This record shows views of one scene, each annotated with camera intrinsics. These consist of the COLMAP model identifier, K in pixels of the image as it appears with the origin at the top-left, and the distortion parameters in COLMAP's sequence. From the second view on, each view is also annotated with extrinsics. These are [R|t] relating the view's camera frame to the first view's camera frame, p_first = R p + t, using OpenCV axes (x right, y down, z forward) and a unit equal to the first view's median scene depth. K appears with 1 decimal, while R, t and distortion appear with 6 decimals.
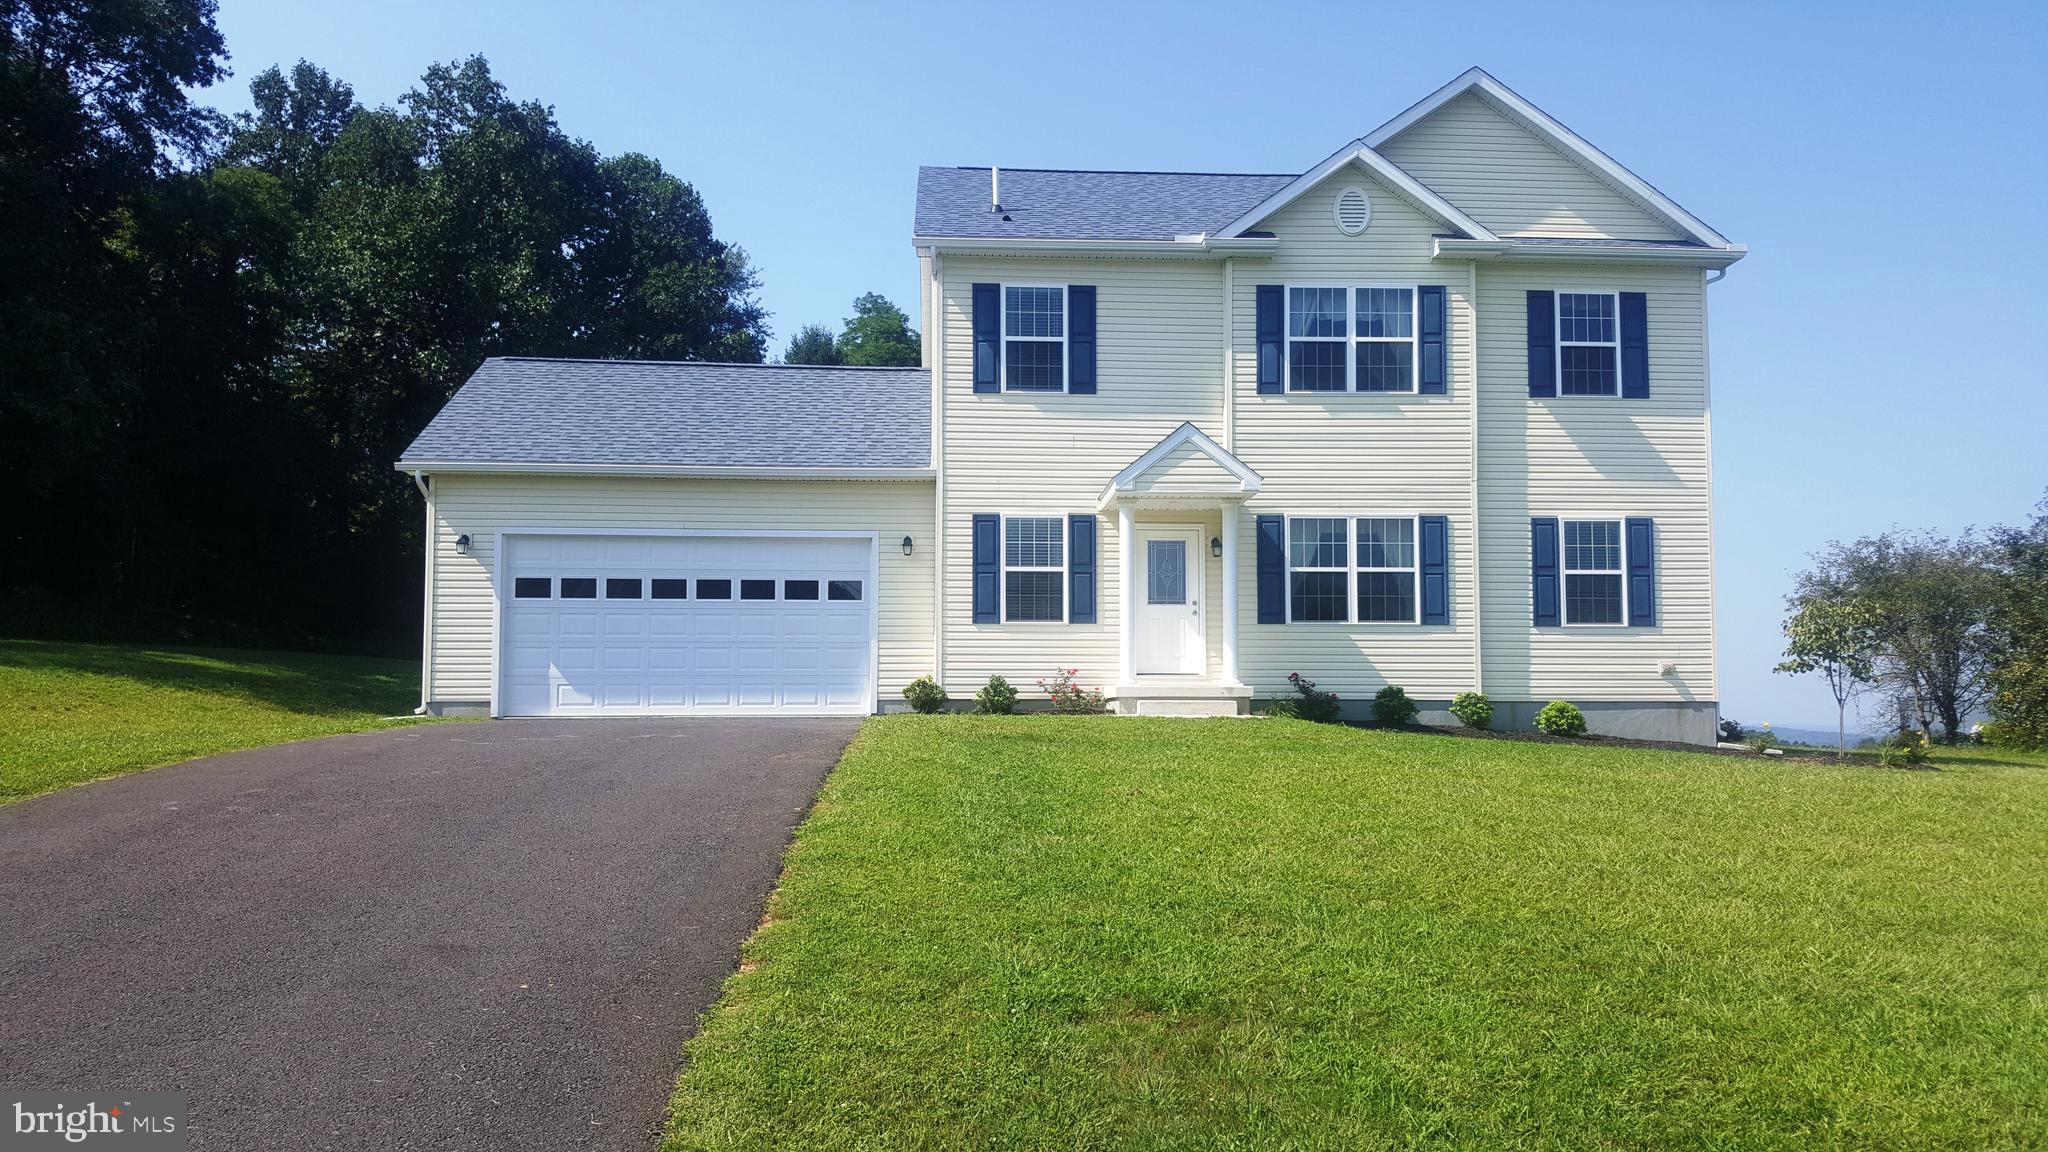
lens RADIAL K [[1586.1, 0, 1021.7], [0, 1586.1, 565.1], [0, 0, 1]] dist [-0.034071, -0.022404]
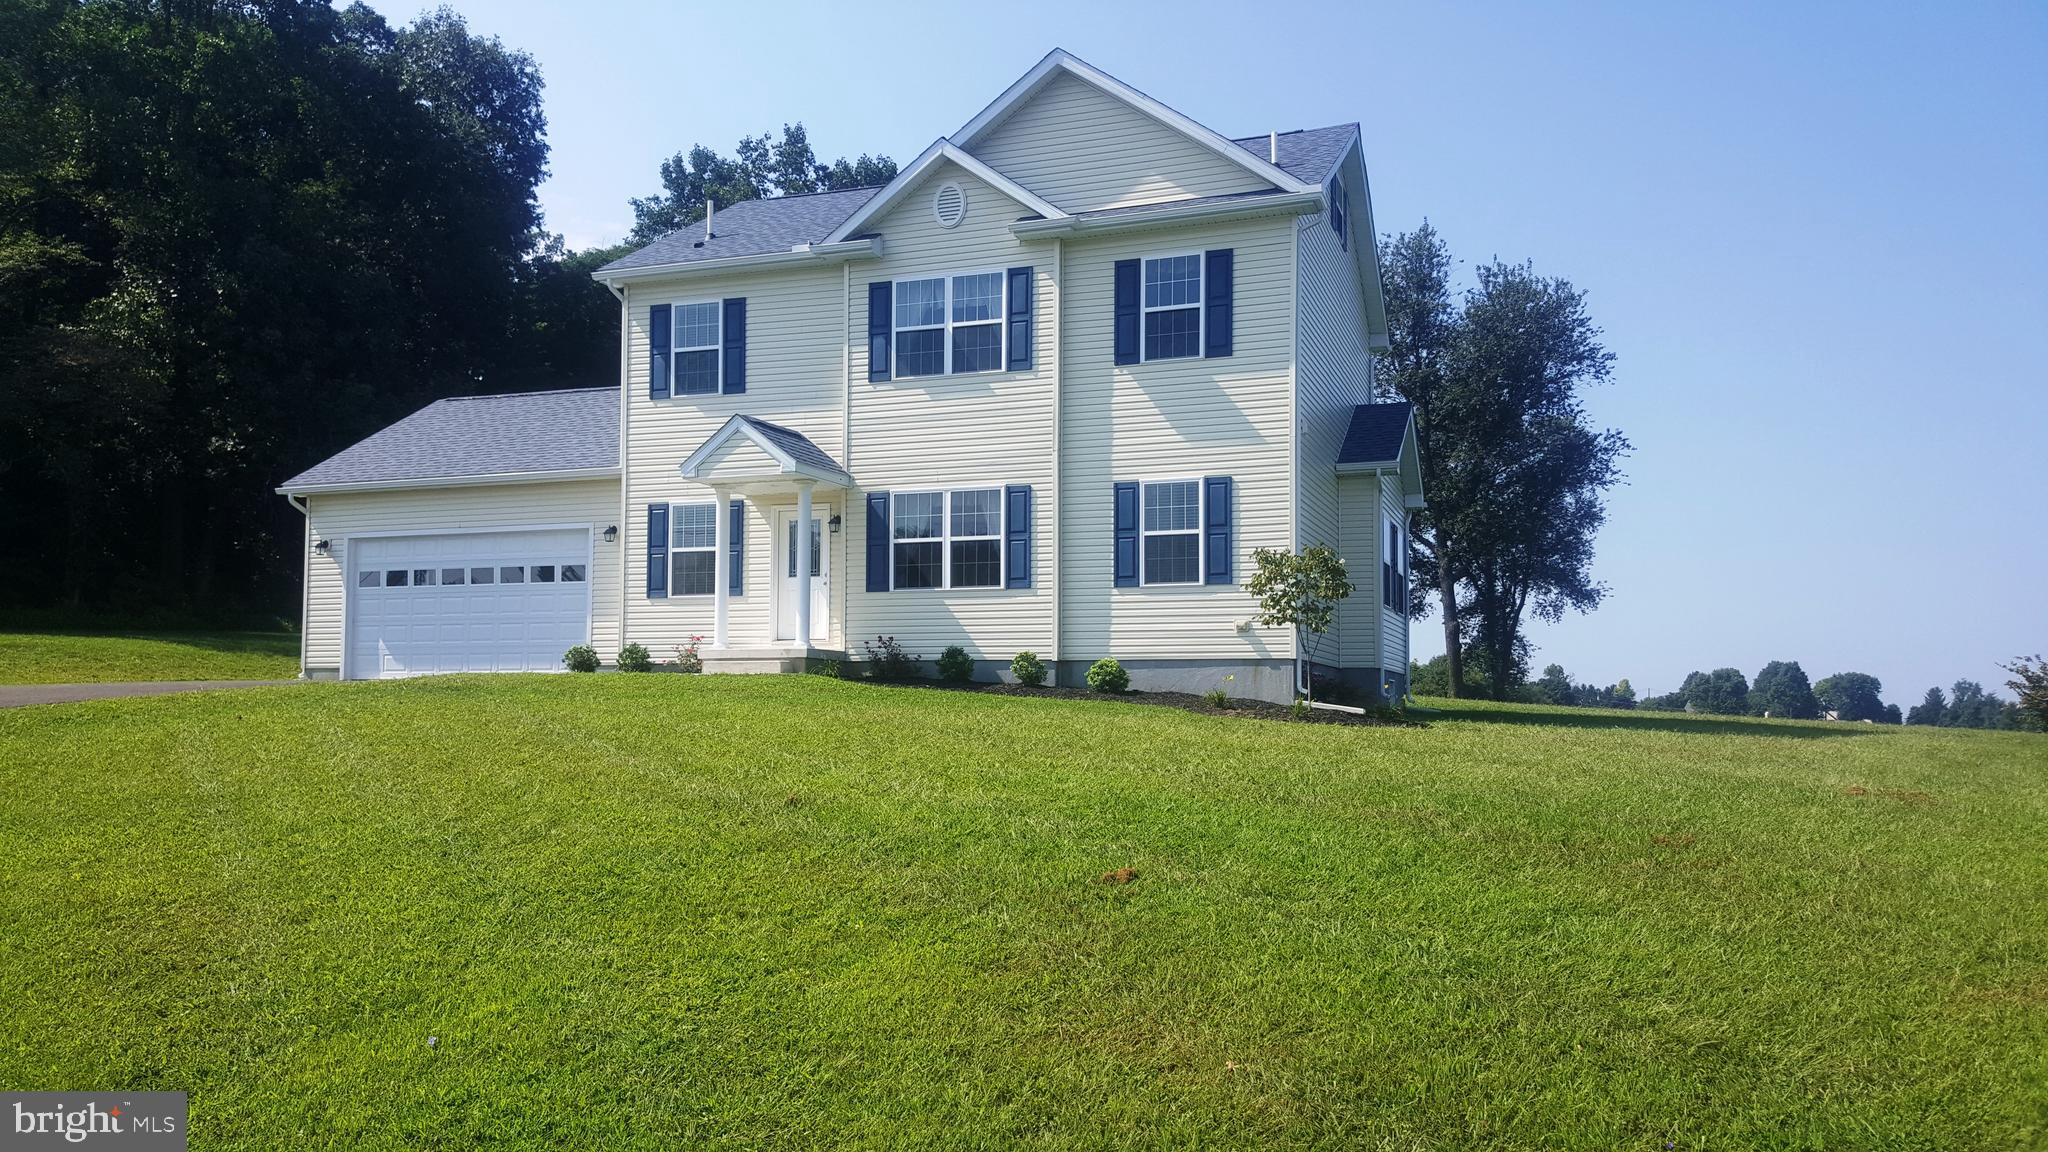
lens RADIAL K [[1586.1, 0, 1031.1], [0, 1586.1, 584.9], [0, 0, 1]] dist [-0.034071, -0.022404]
pose [[0.932458, -0.027970, -0.360195, 0.644435], [0.041808, 0.998654, 0.030685, 0.002877], [0.358852, -0.043672, 0.932372, 0.010285]]
